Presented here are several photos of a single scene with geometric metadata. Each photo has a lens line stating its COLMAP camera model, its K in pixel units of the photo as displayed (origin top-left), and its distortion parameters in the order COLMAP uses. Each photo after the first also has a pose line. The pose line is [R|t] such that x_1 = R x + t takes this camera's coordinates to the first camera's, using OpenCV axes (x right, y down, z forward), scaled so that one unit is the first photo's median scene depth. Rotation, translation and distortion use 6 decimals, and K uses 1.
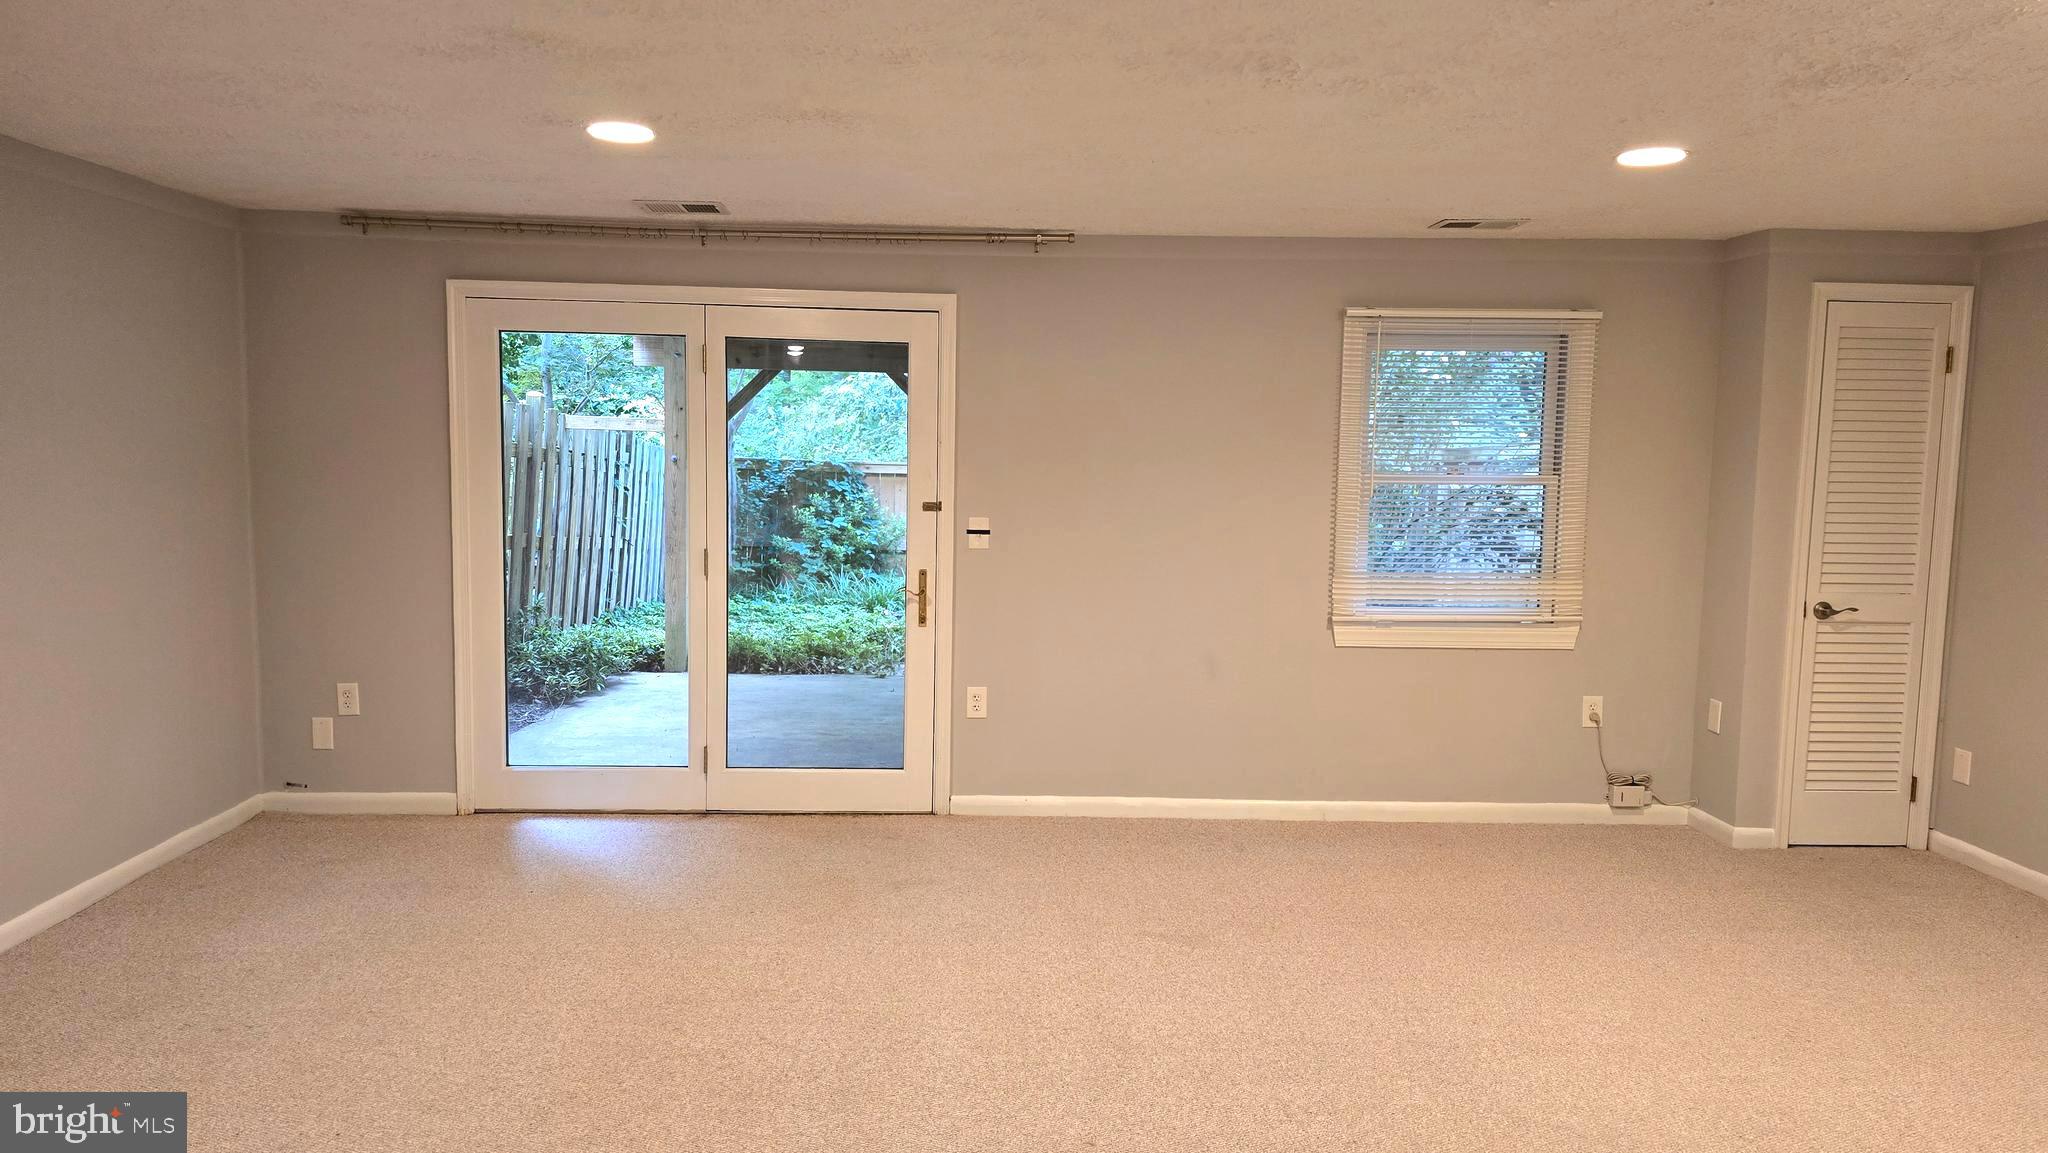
lens RADIAL K [[1369.5, 0, 1027.1], [0, 1369.5, 580.0], [0, 0, 1]] dist [0.032828, -0.016364]
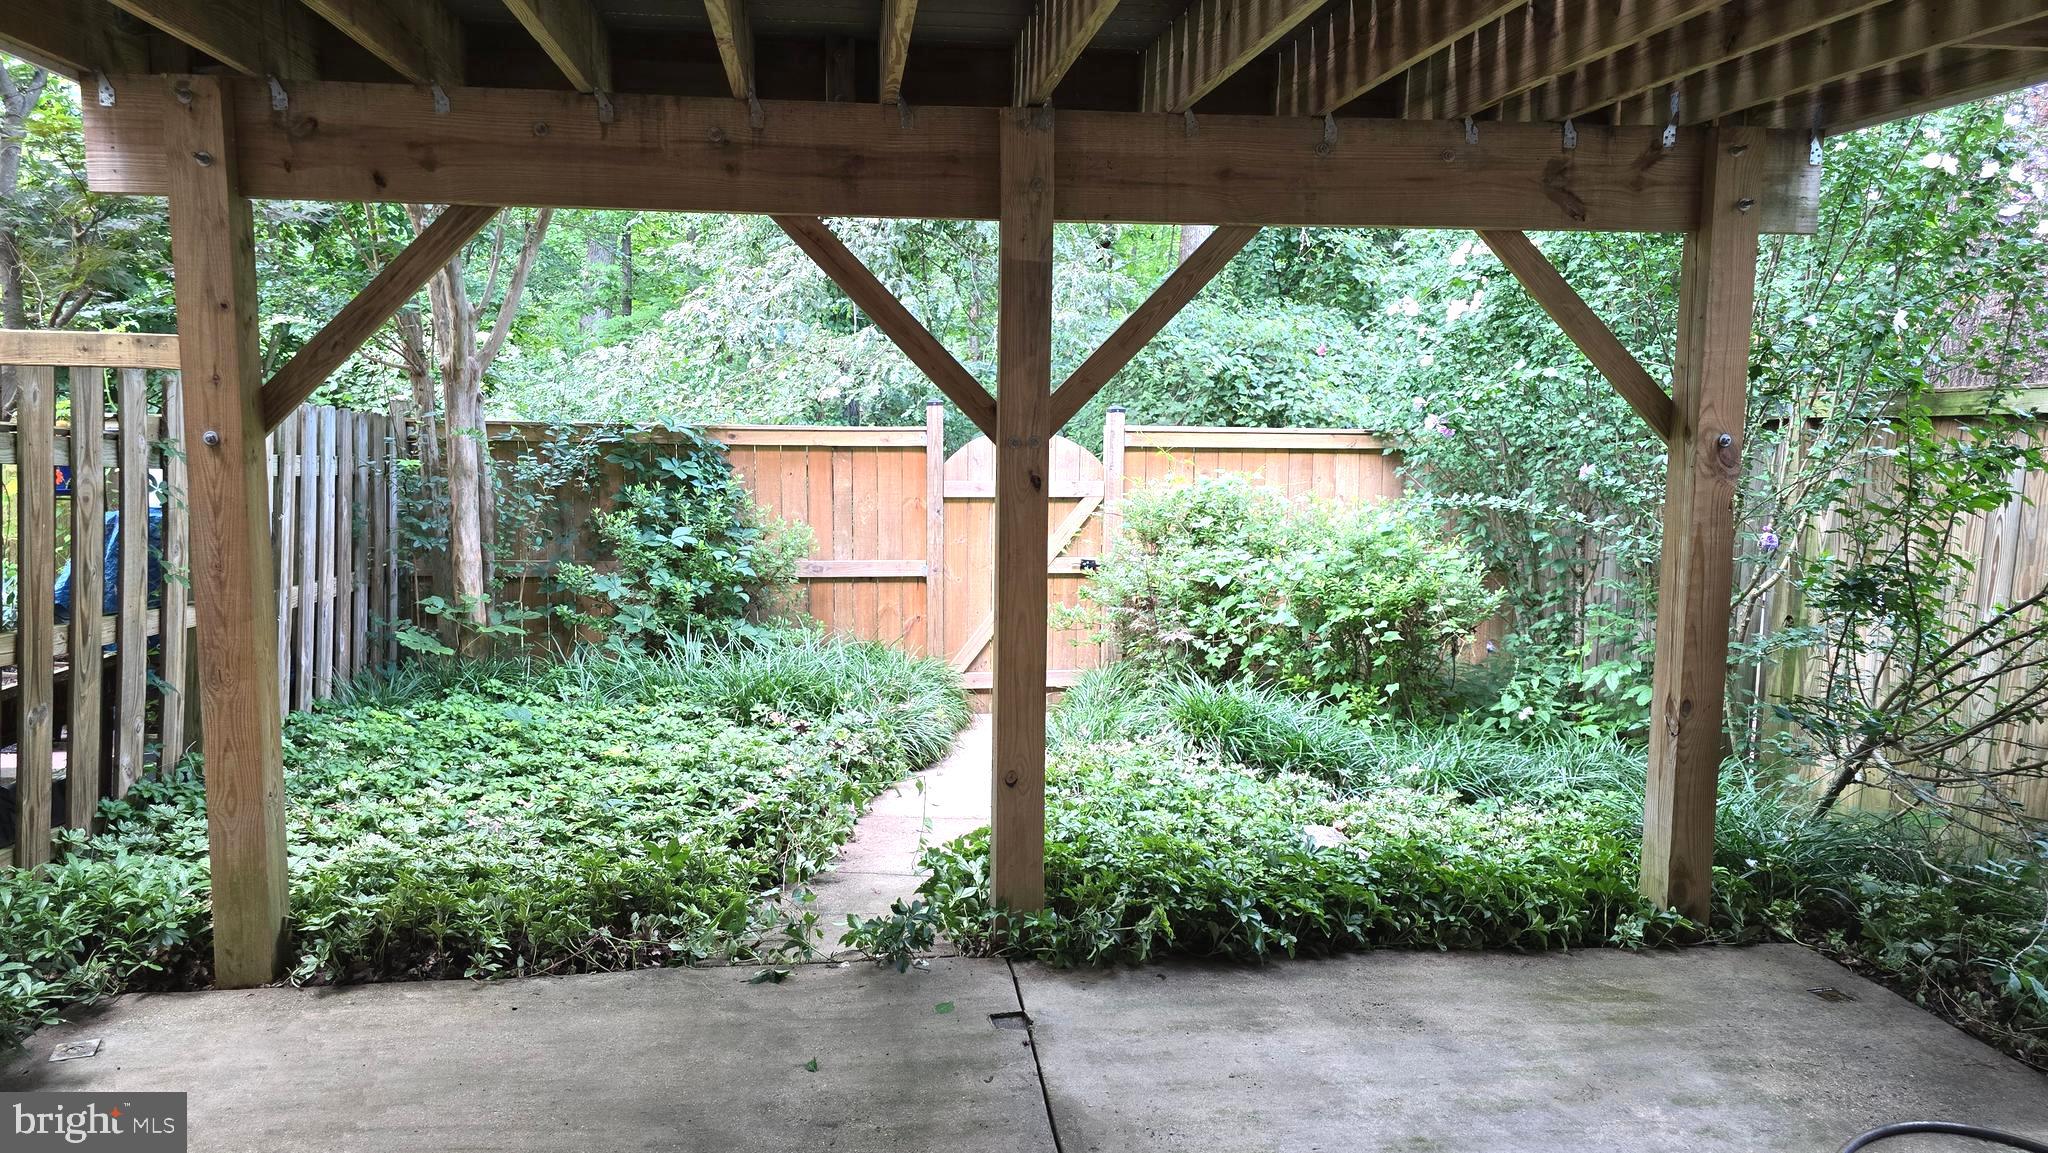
lens RADIAL K [[1369.5, 0, 1017.0], [0, 1369.5, 563.8], [0, 0, 1]] dist [0.032828, -0.016364]
pose [[0.996091, -0.023298, 0.085206, -0.049455], [0.021072, 0.999415, 0.026923, -0.042836], [-0.085784, -0.025022, 0.996000, 0.431808]]
